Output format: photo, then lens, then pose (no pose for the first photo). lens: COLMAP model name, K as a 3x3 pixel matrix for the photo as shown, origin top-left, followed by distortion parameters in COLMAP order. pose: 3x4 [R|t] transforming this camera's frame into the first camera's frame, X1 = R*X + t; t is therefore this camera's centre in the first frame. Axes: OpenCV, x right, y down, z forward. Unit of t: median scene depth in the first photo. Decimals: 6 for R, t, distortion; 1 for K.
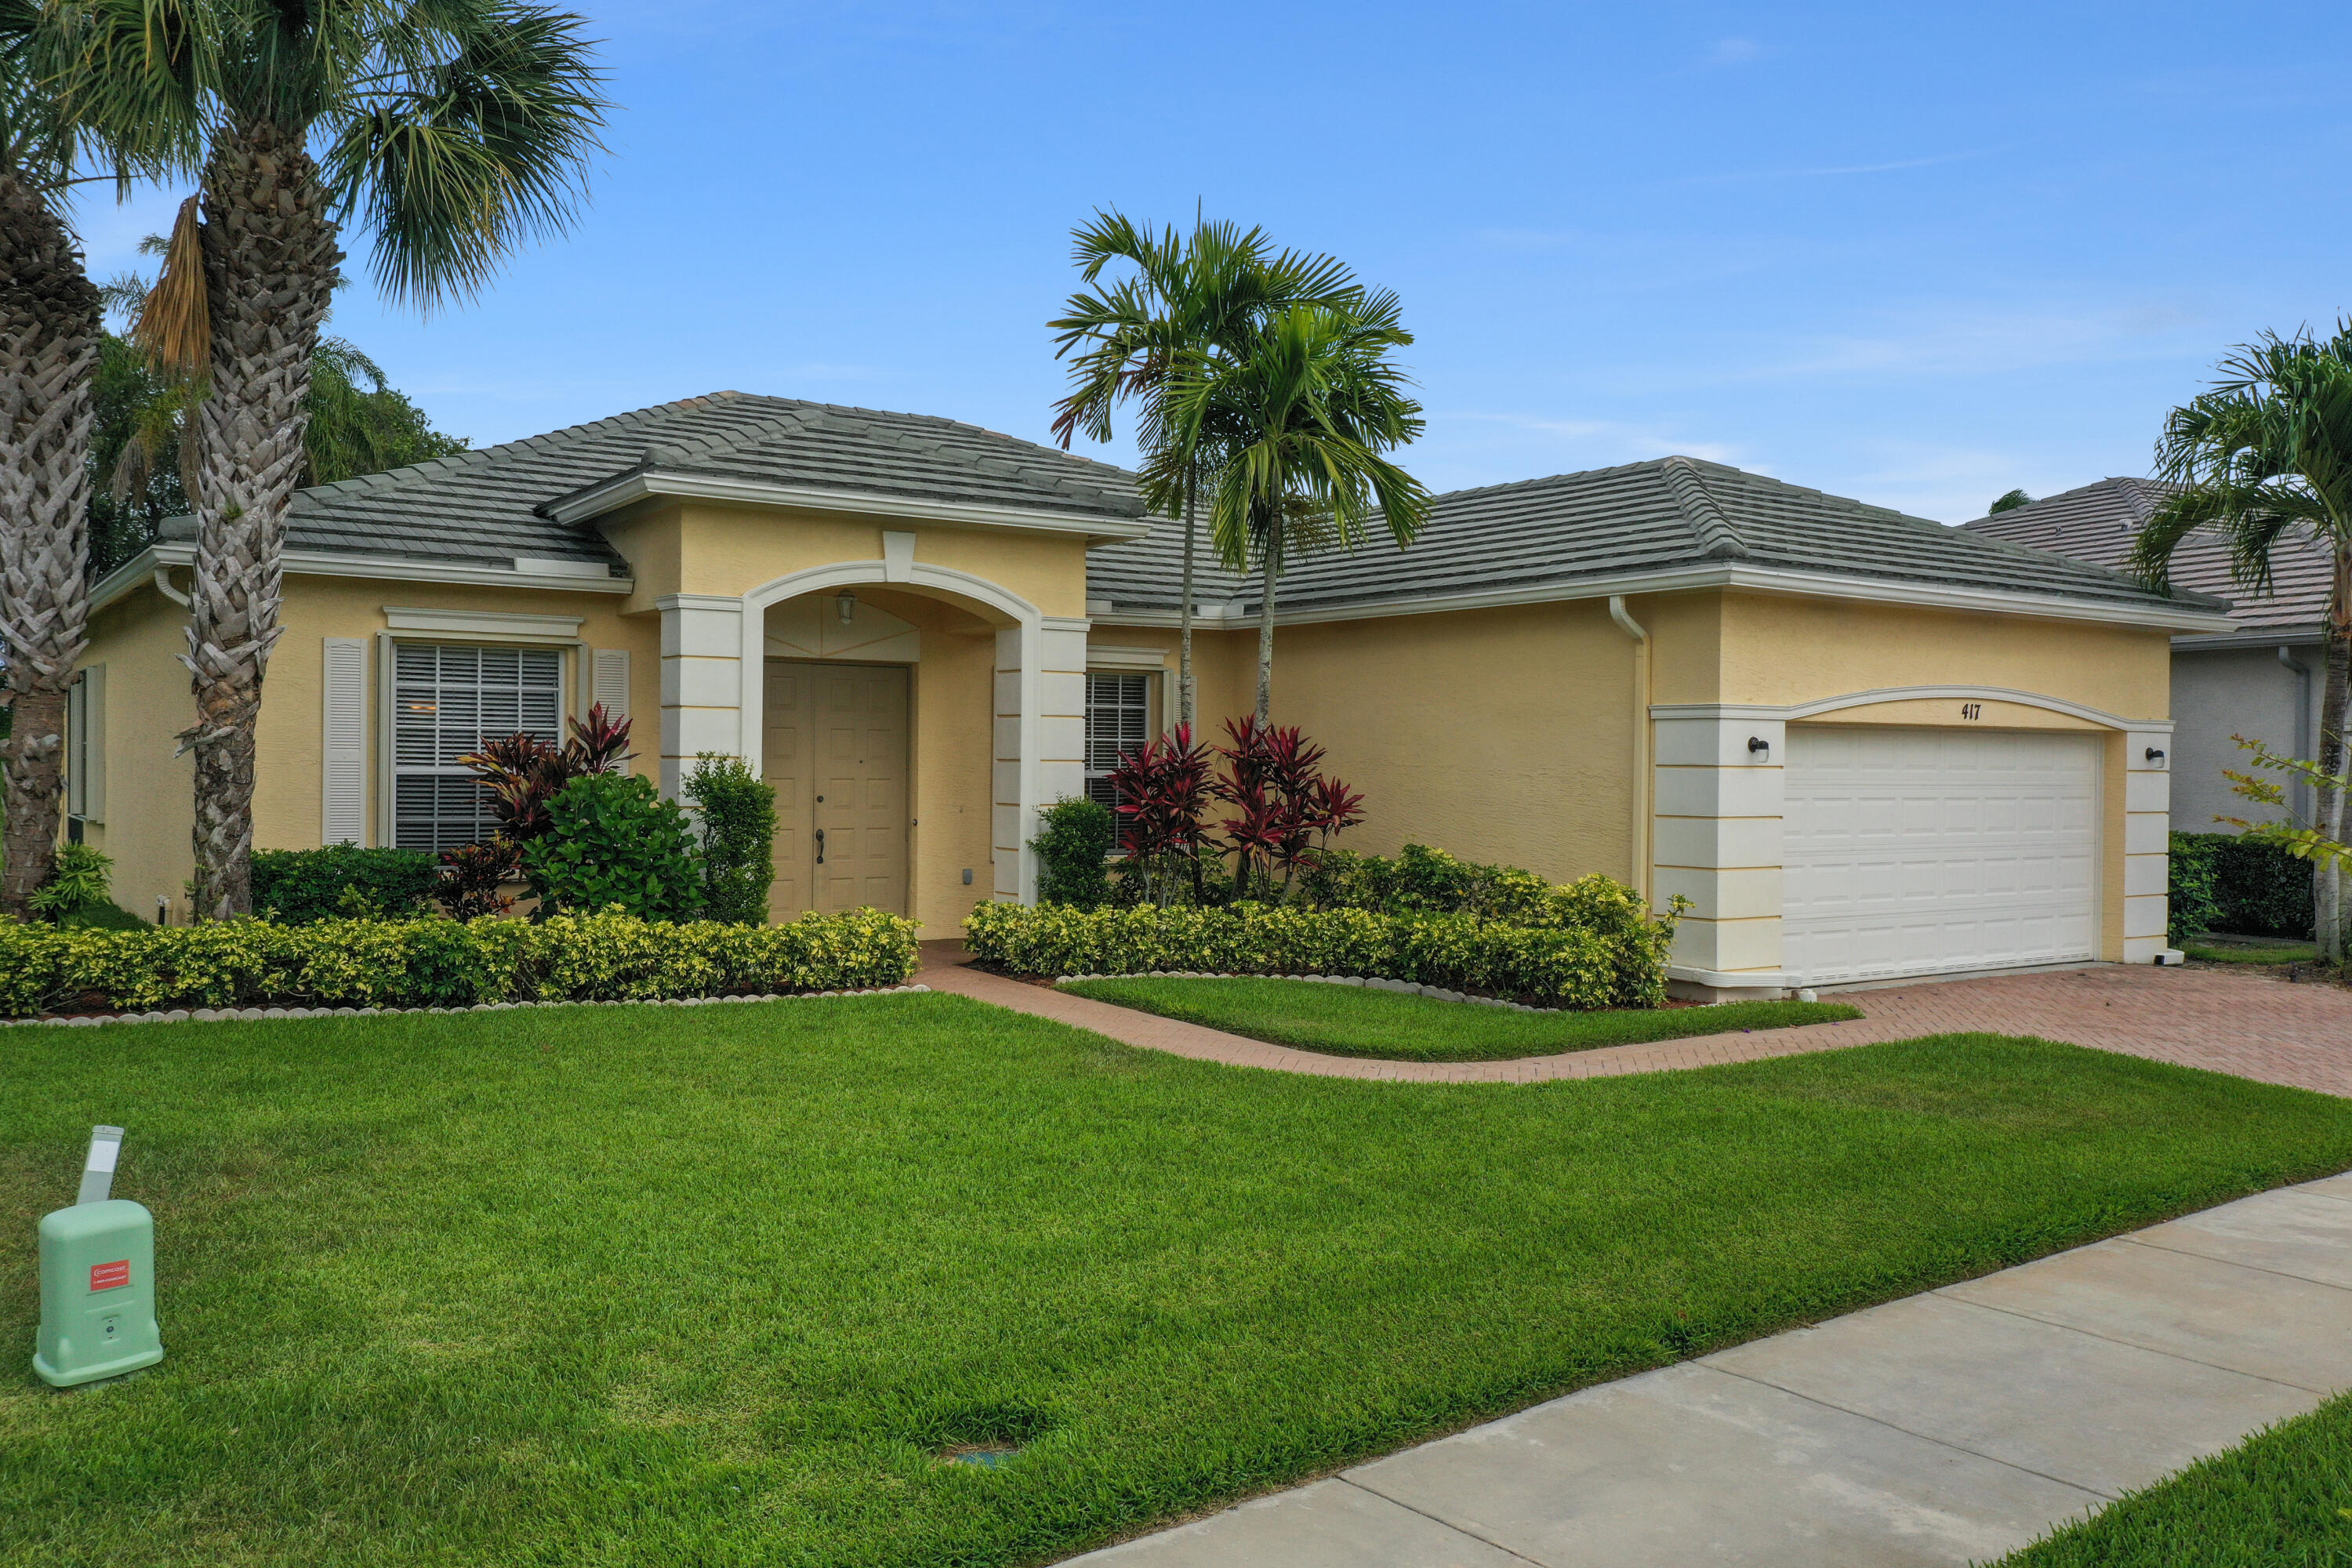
lens RADIAL K [[1888.6, 0, 1176.0], [0, 1888.6, 784.0], [0, 0, 1]] dist [0.016629, -0.003167]
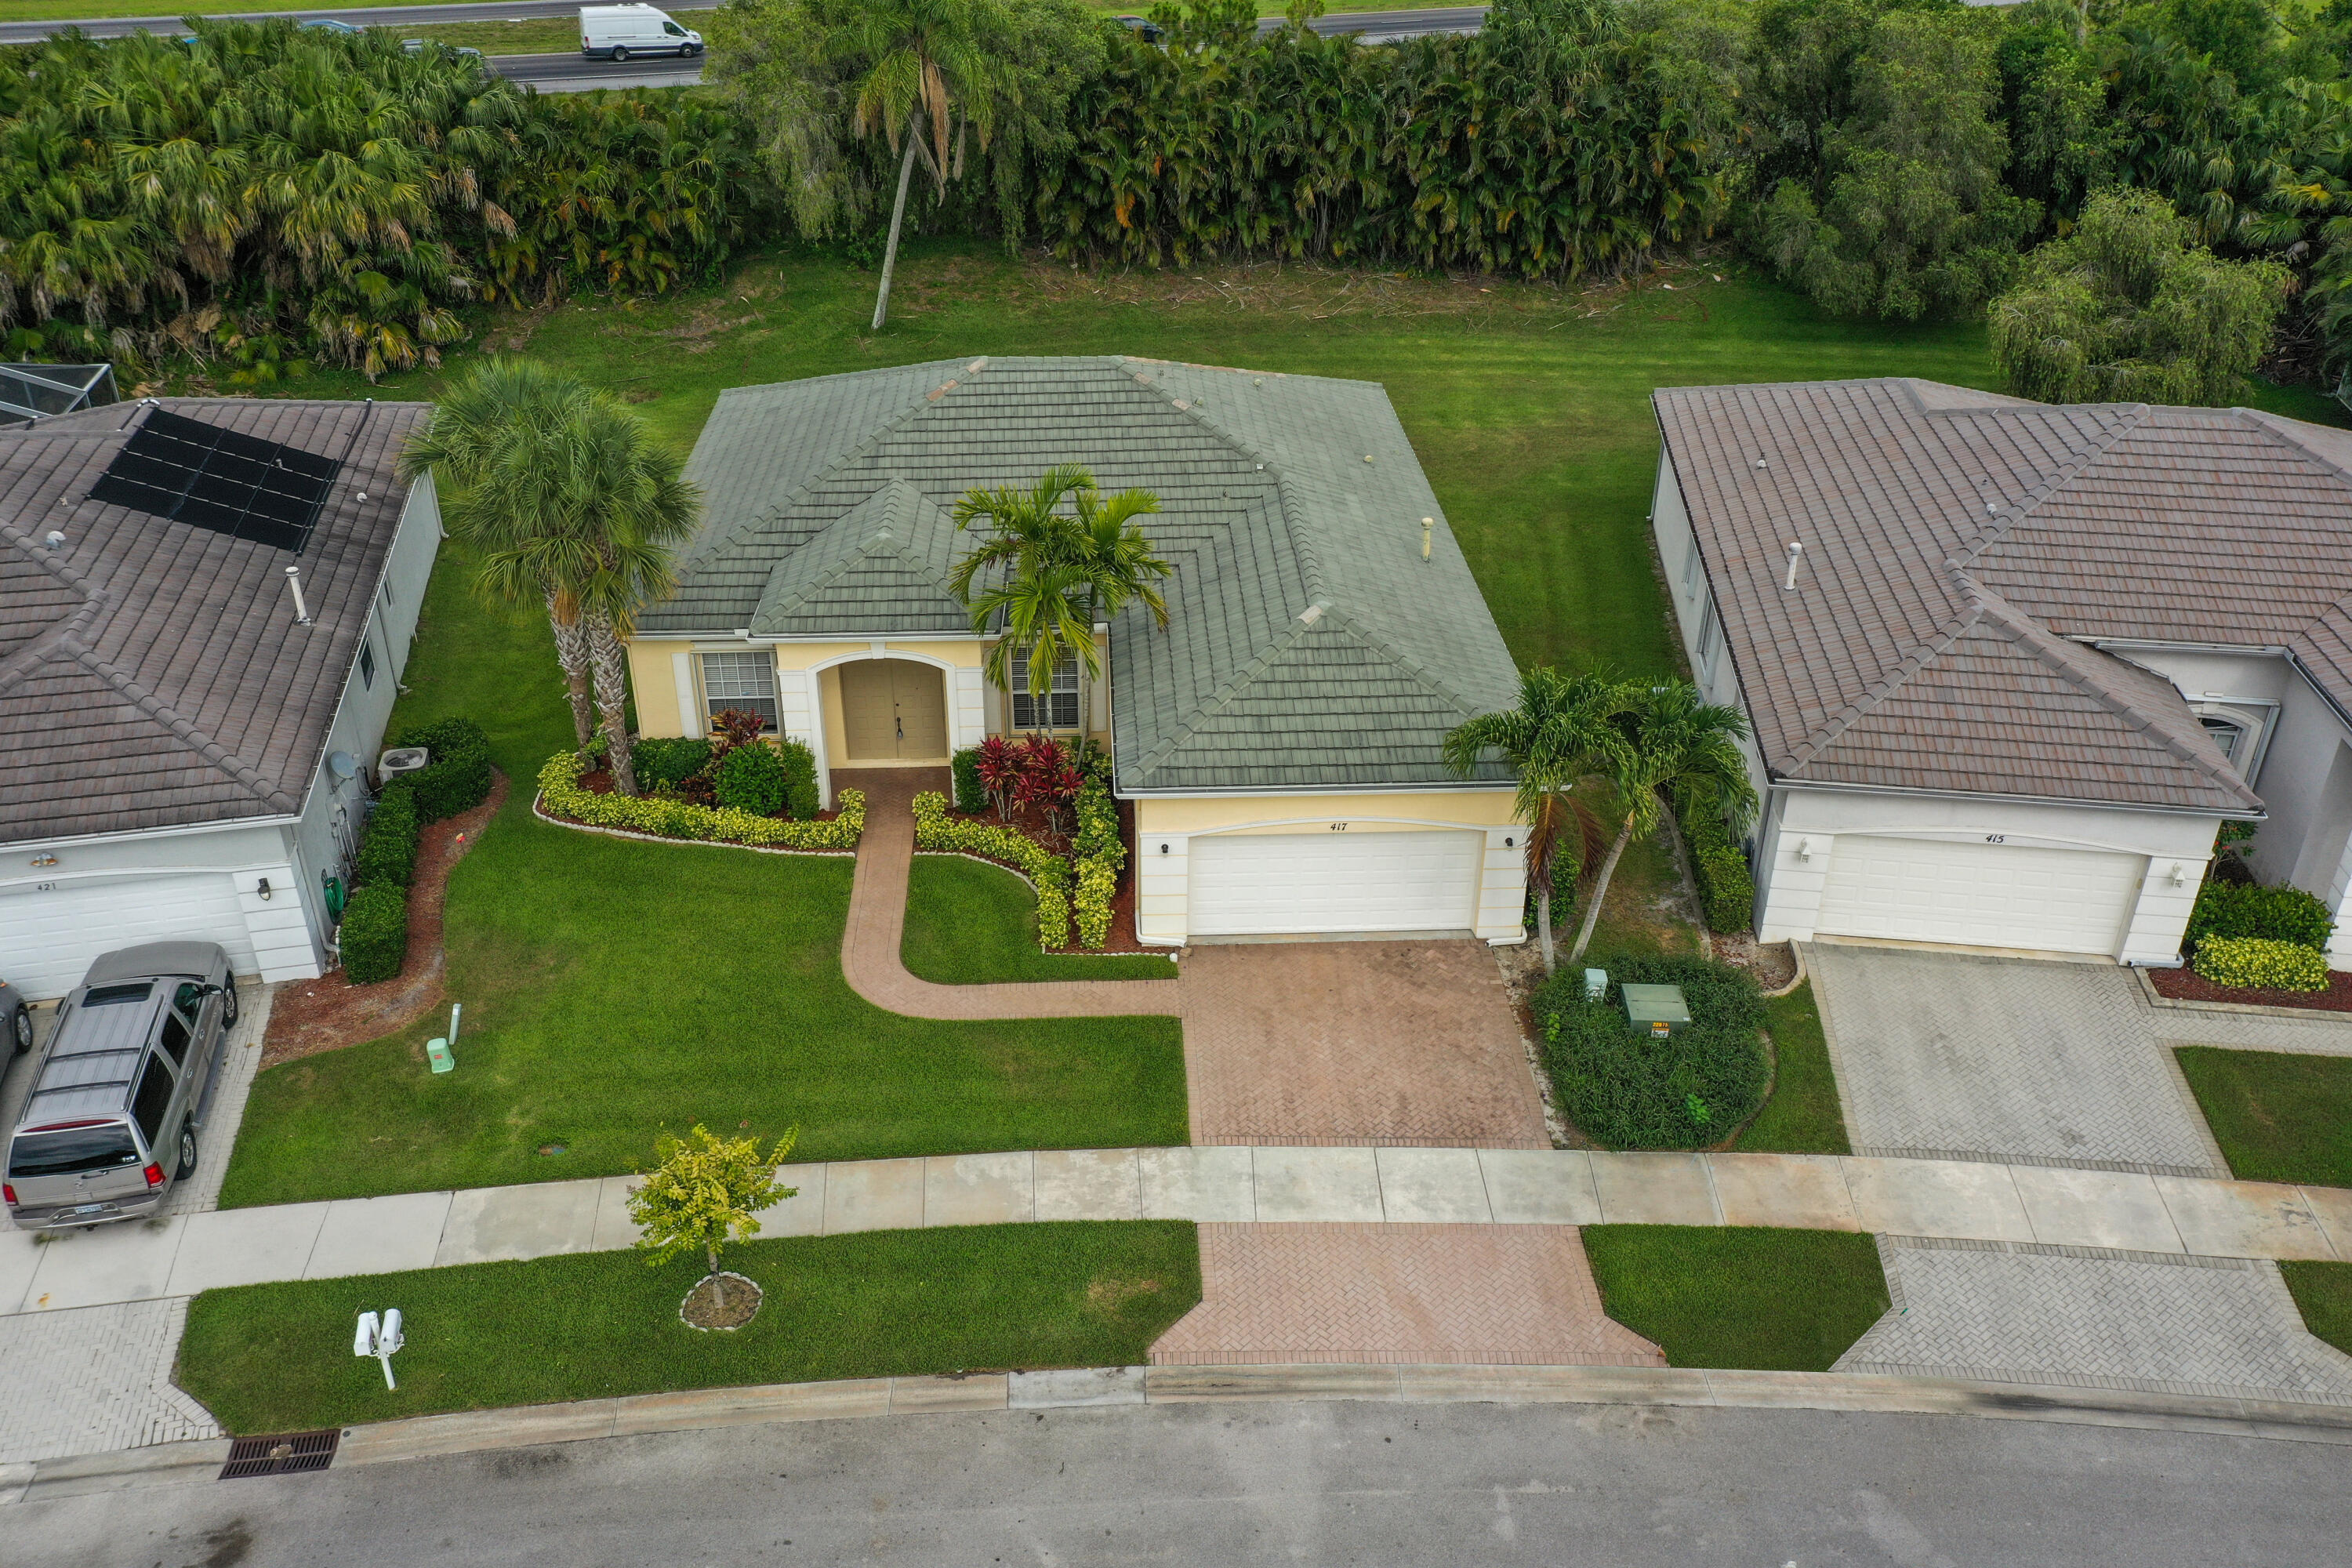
lens RADIAL K [[1888.6, 0, 1176.0], [0, 1888.6, 784.0], [0, 0, 1]] dist [0.016629, -0.003167]
pose [[0.849177, 0.263190, -0.457853, 1.277354], [-0.006856, 0.872389, 0.488764, -1.130752], [0.528064, -0.411908, 0.742617, -0.558261]]
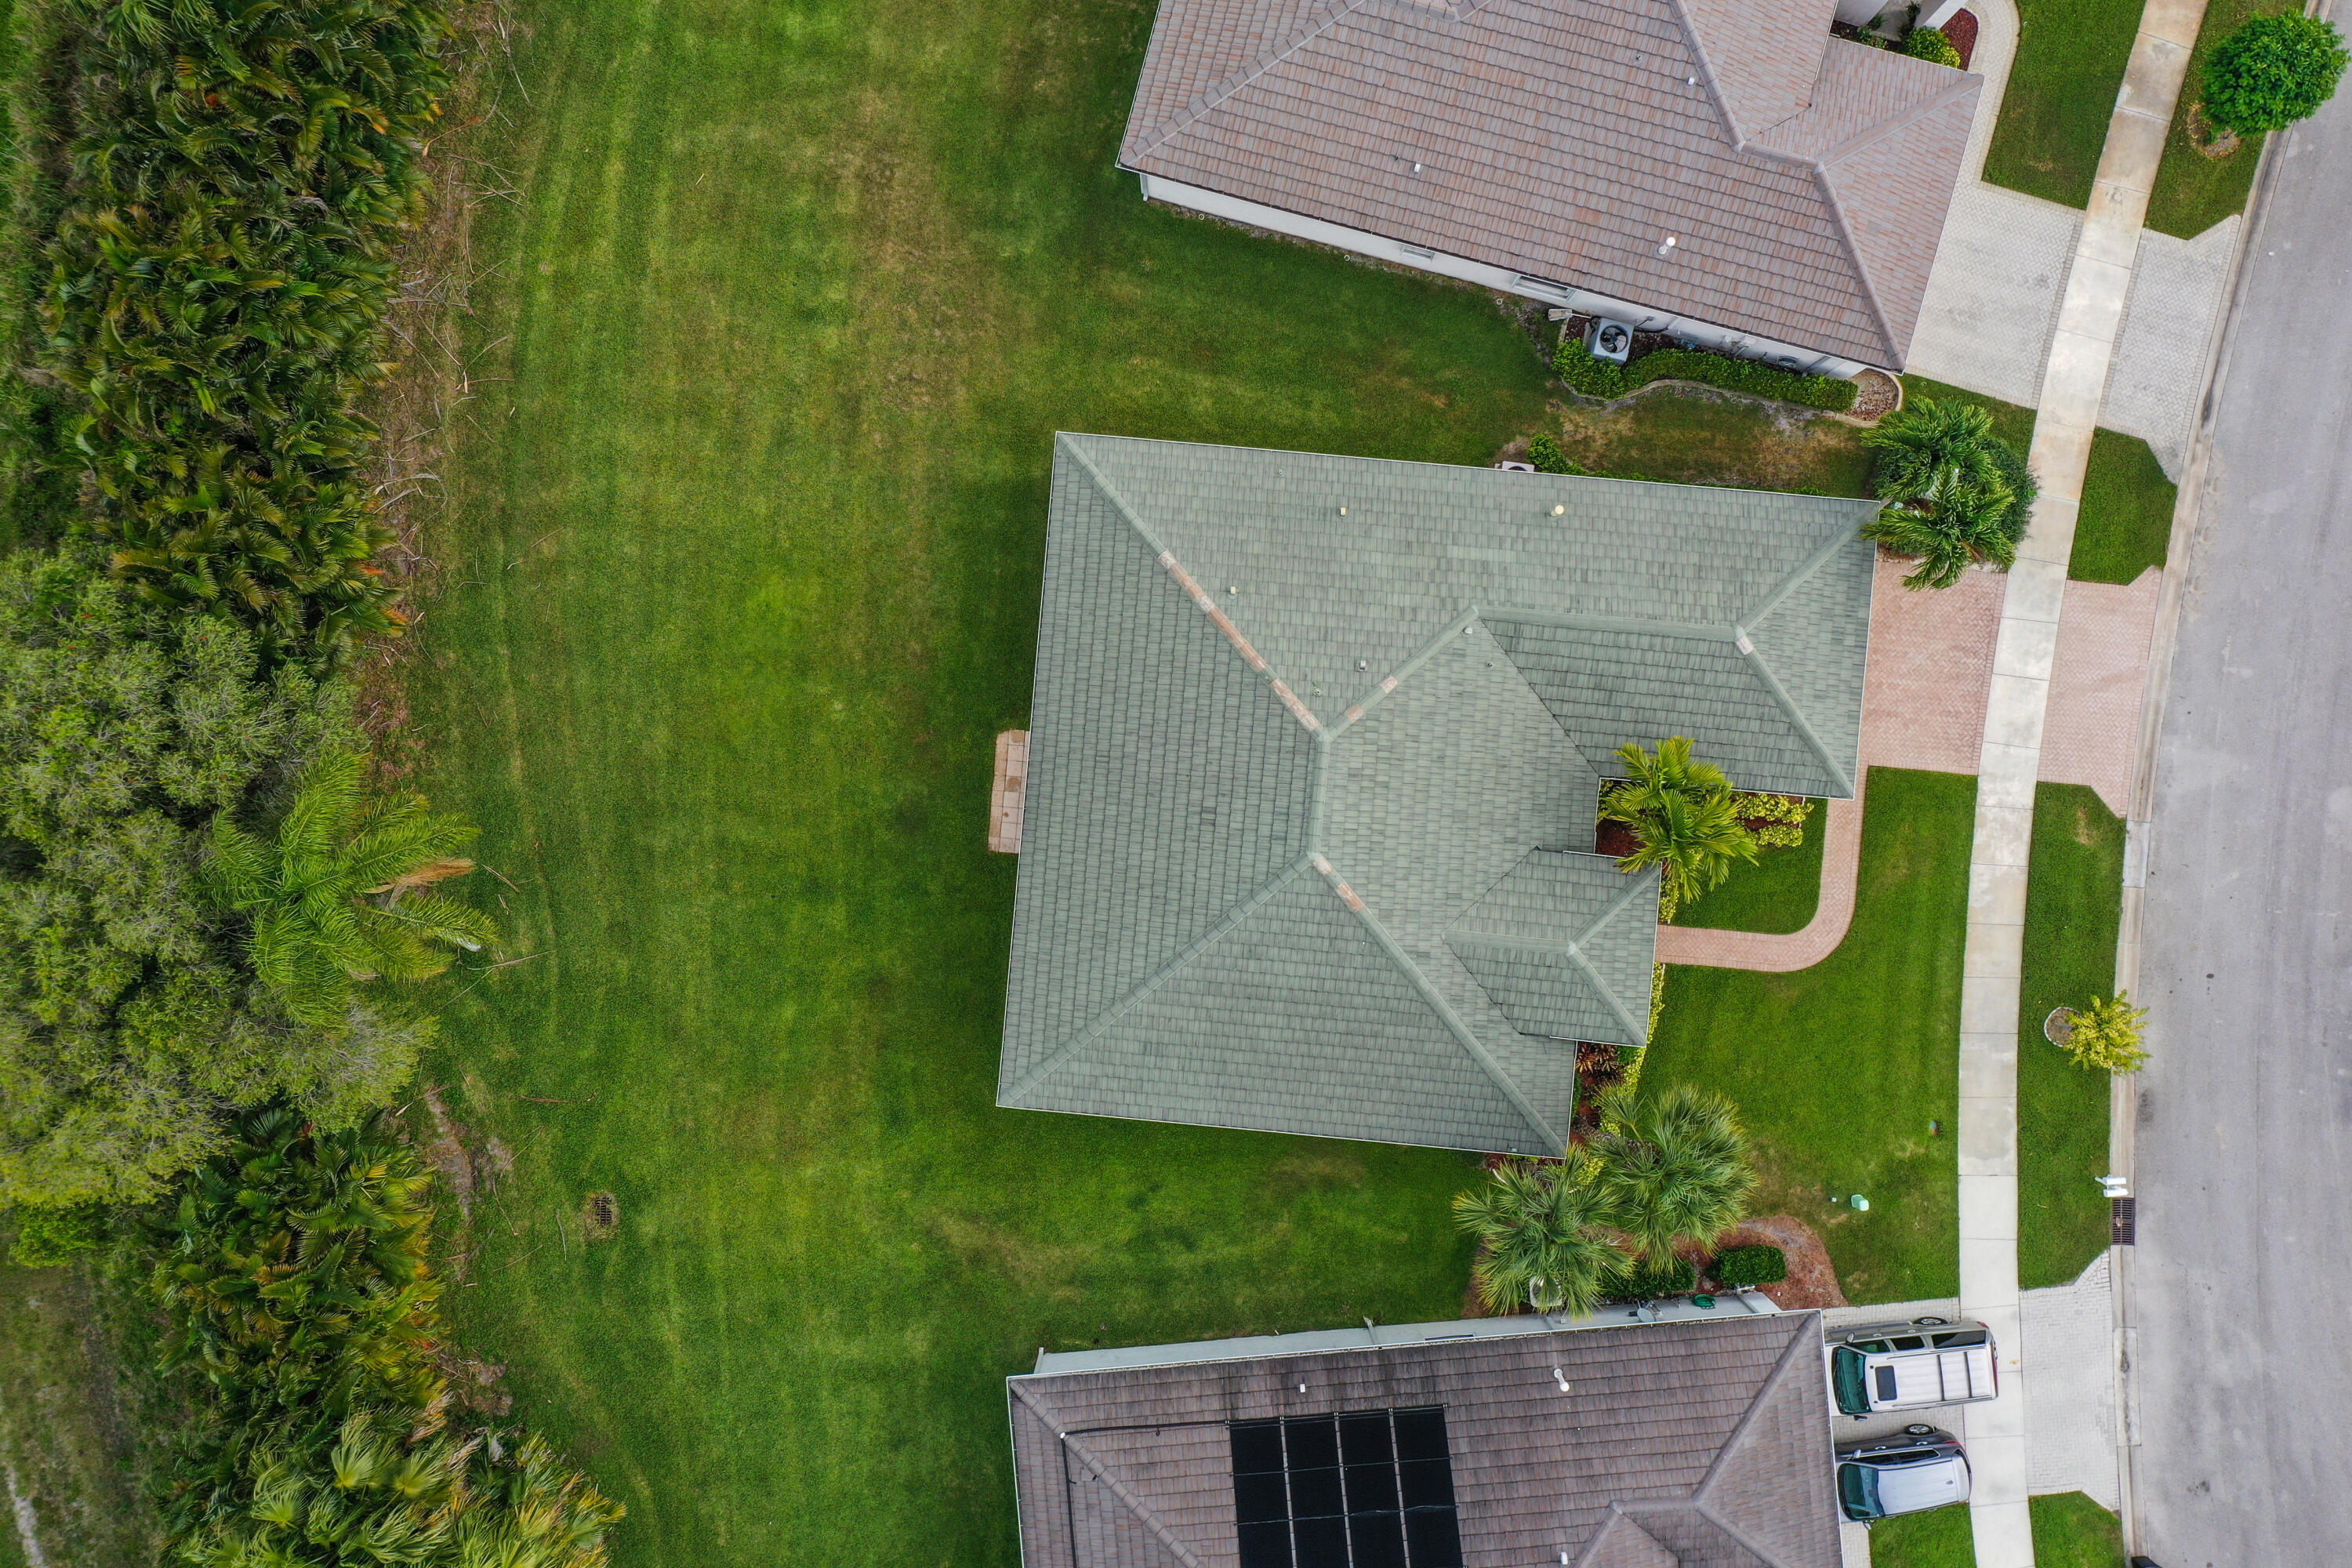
lens RADIAL K [[1888.6, 0, 1176.0], [0, 1888.6, 784.0], [0, 0, 1]] dist [0.016629, -0.003167]
pose [[0.639635, -0.768630, -0.008653, -0.415592], [0.007865, -0.004712, 0.999958, -3.332037], [-0.768639, -0.639676, 0.003032, 1.836810]]
